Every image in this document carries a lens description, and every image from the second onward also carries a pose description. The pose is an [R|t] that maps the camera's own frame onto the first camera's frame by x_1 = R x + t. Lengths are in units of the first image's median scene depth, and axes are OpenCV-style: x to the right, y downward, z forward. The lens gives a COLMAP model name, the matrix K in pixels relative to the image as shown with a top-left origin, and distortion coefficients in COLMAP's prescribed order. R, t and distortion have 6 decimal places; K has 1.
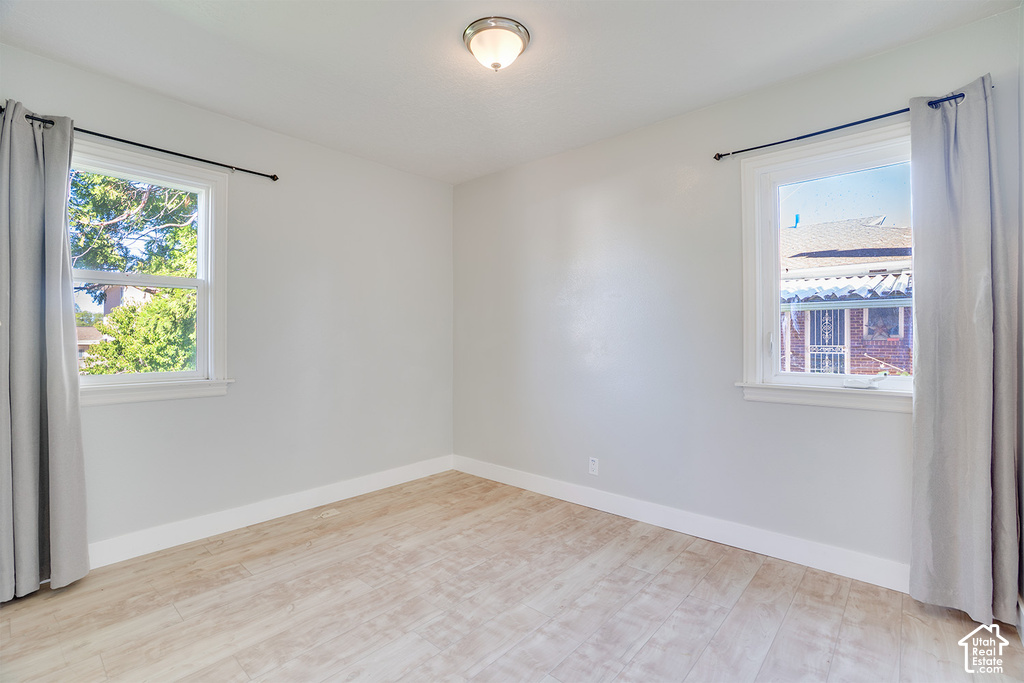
lens RADIAL K [[462.1, 0, 504.2], [0, 462.1, 339.4], [0, 0, 1]] dist [-0.013479, 0.004078]
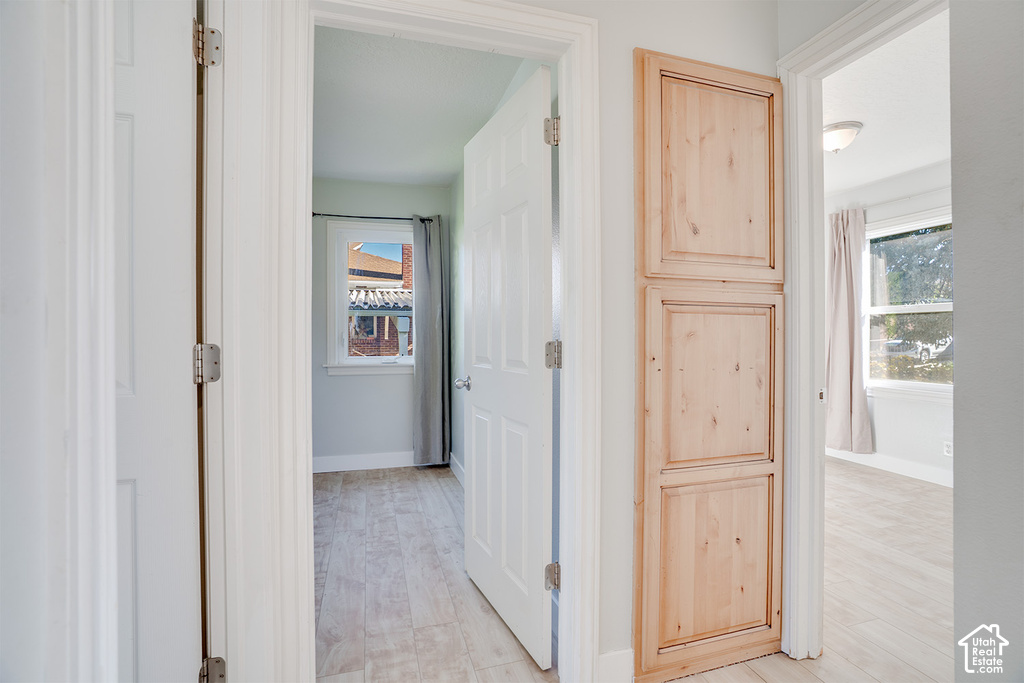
lens RADIAL K [[462.1, 0, 516.9], [0, 462.1, 334.0], [0, 0, 1]] dist [-0.013479, 0.004078]
pose [[0.509864, 0.009036, 0.860208, -0.609601], [0.000736, 0.999940, -0.010941, 0.012863], [-0.860255, 0.006212, 0.509827, -0.408691]]
